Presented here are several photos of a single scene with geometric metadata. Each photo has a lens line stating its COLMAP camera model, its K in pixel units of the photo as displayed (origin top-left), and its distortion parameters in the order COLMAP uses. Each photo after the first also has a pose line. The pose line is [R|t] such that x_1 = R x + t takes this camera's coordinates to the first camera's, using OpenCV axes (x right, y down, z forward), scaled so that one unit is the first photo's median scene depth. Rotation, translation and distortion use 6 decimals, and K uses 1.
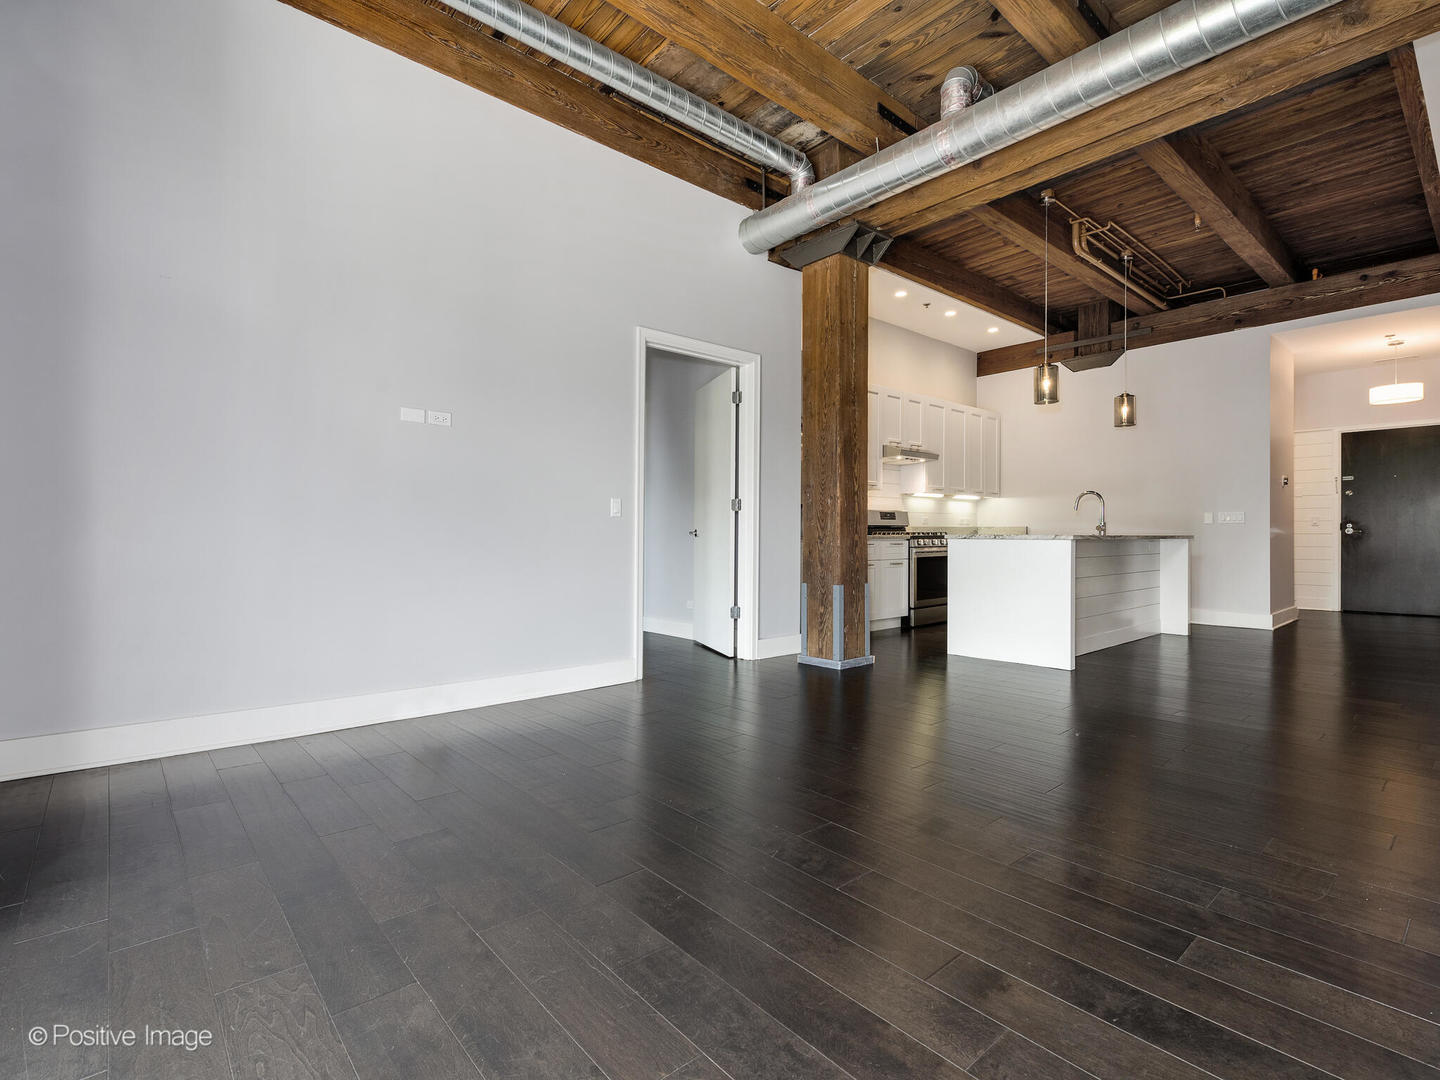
lens RADIAL K [[695.4, 0, 714.5], [0, 695.4, 531.4], [0, 0, 1]] dist [0.009164, 0.000293]
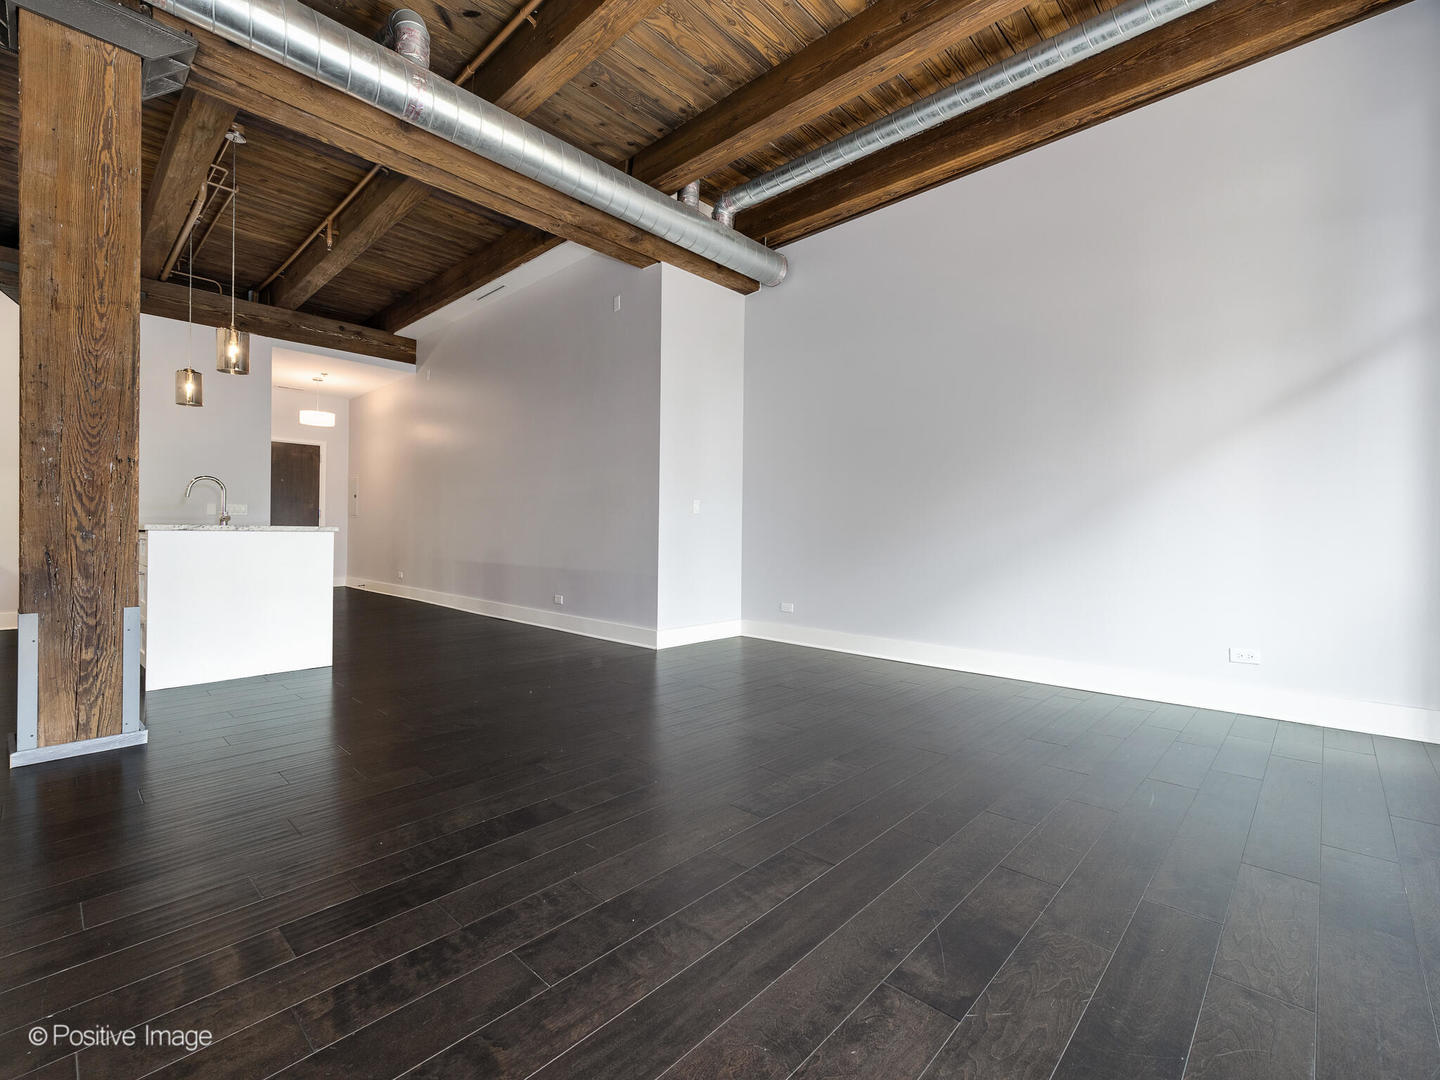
lens RADIAL K [[633.7, 0, 725.0], [0, 633.7, 538.7], [0, 0, 1]] dist [0.010743, -0.001725]
pose [[-0.099976, -0.014233, 0.994888, -0.288131], [-0.013740, 0.999822, 0.012922, 0.002394], [-0.994895, -0.012378, -0.100154, 0.366239]]
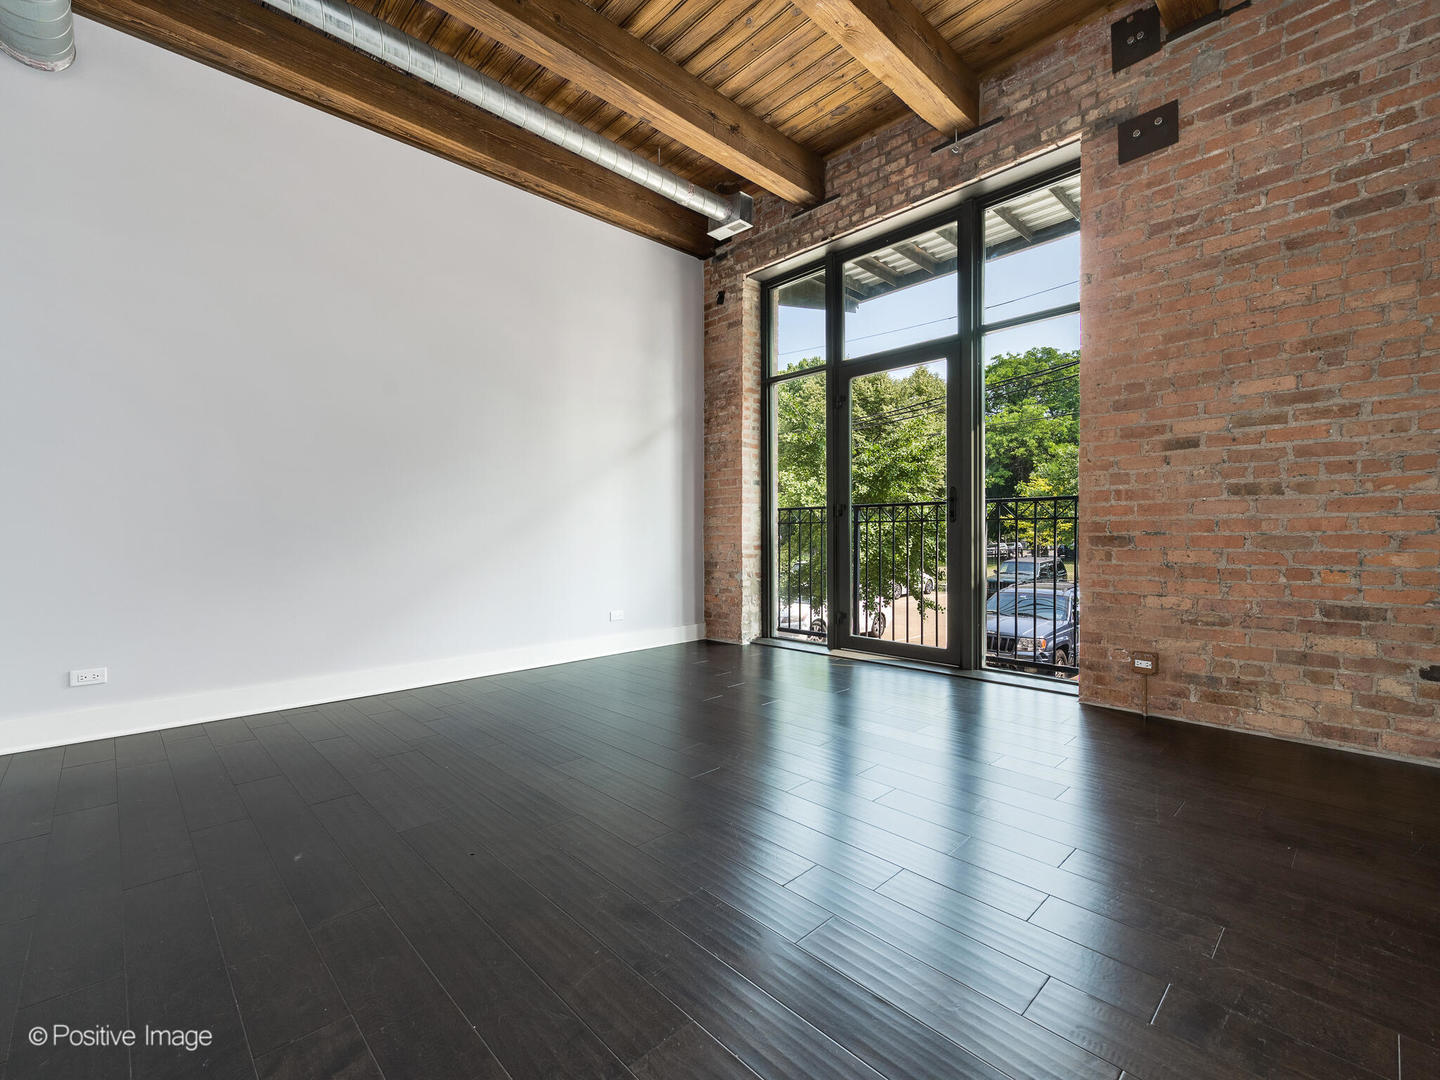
lens RADIAL K [[633.7, 0, 722.3], [0, 633.7, 538.7], [0, 0, 1]] dist [0.010743, -0.001725]
pose [[-0.998931, 0.002818, -0.046136, 0.050642], [0.002622, 0.999987, 0.004303, 0.002089], [0.046147, 0.004178, -0.998926, 0.648611]]
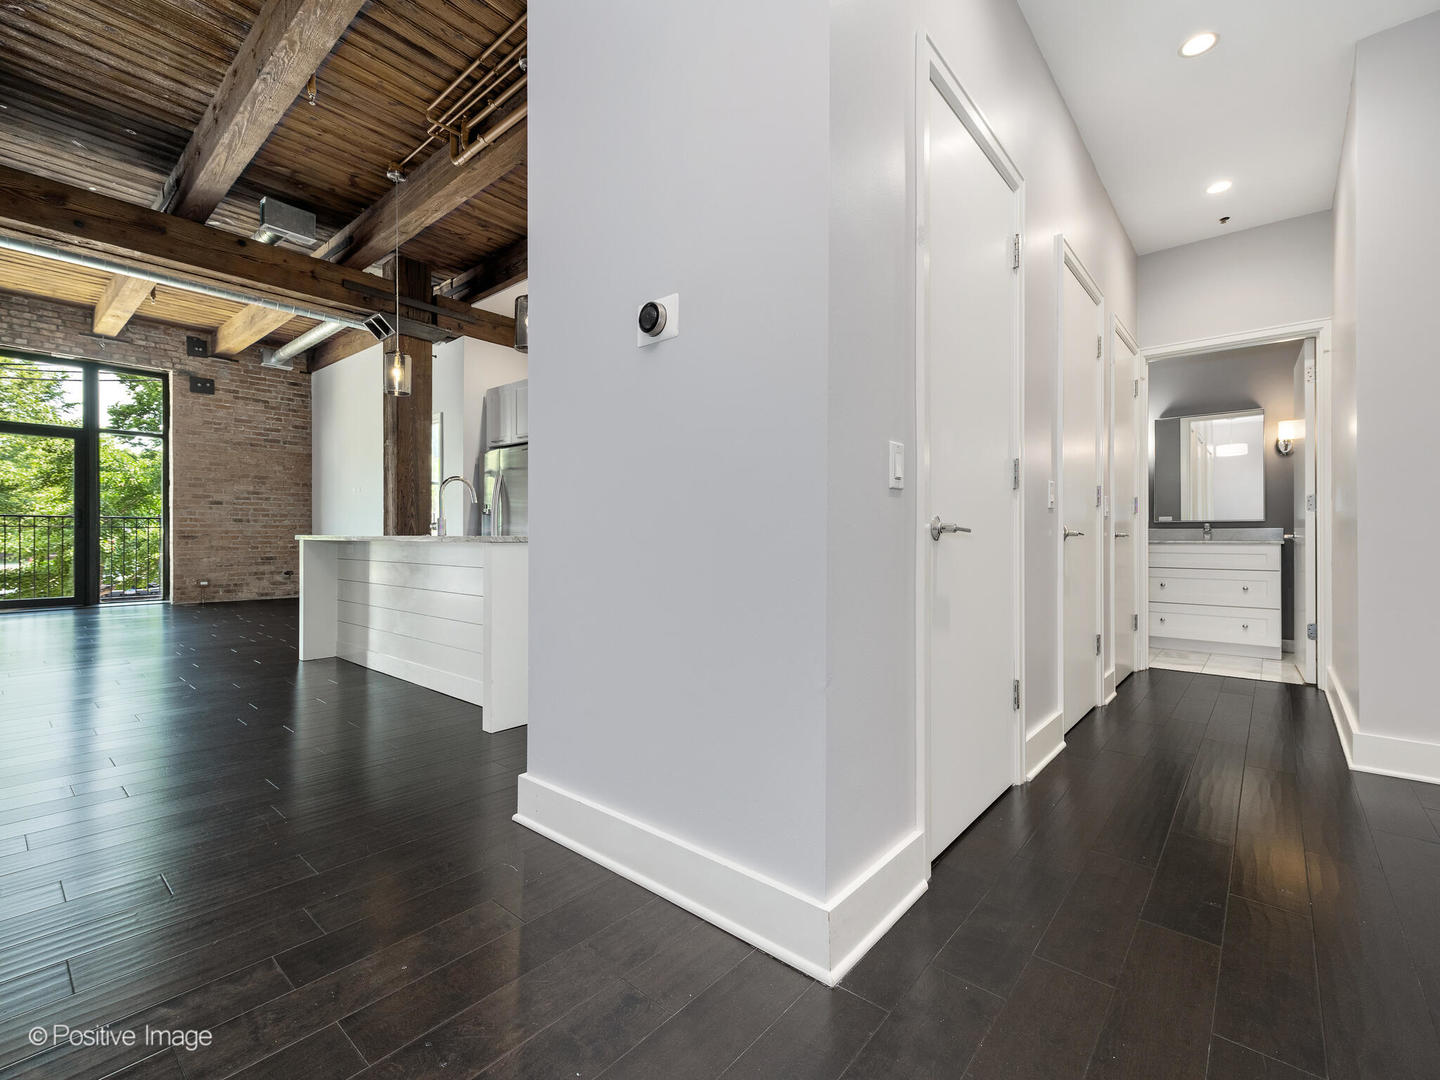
lens RADIAL K [[633.7, 0, 728.2], [0, 633.7, 535.6], [0, 0, 1]] dist [0.010743, -0.001725]
pose [[0.146036, -0.001563, -0.989278, 1.072748], [0.001564, 0.999998, -0.001349, 0.005876], [0.989278, -0.001351, 0.146038, 1.020702]]
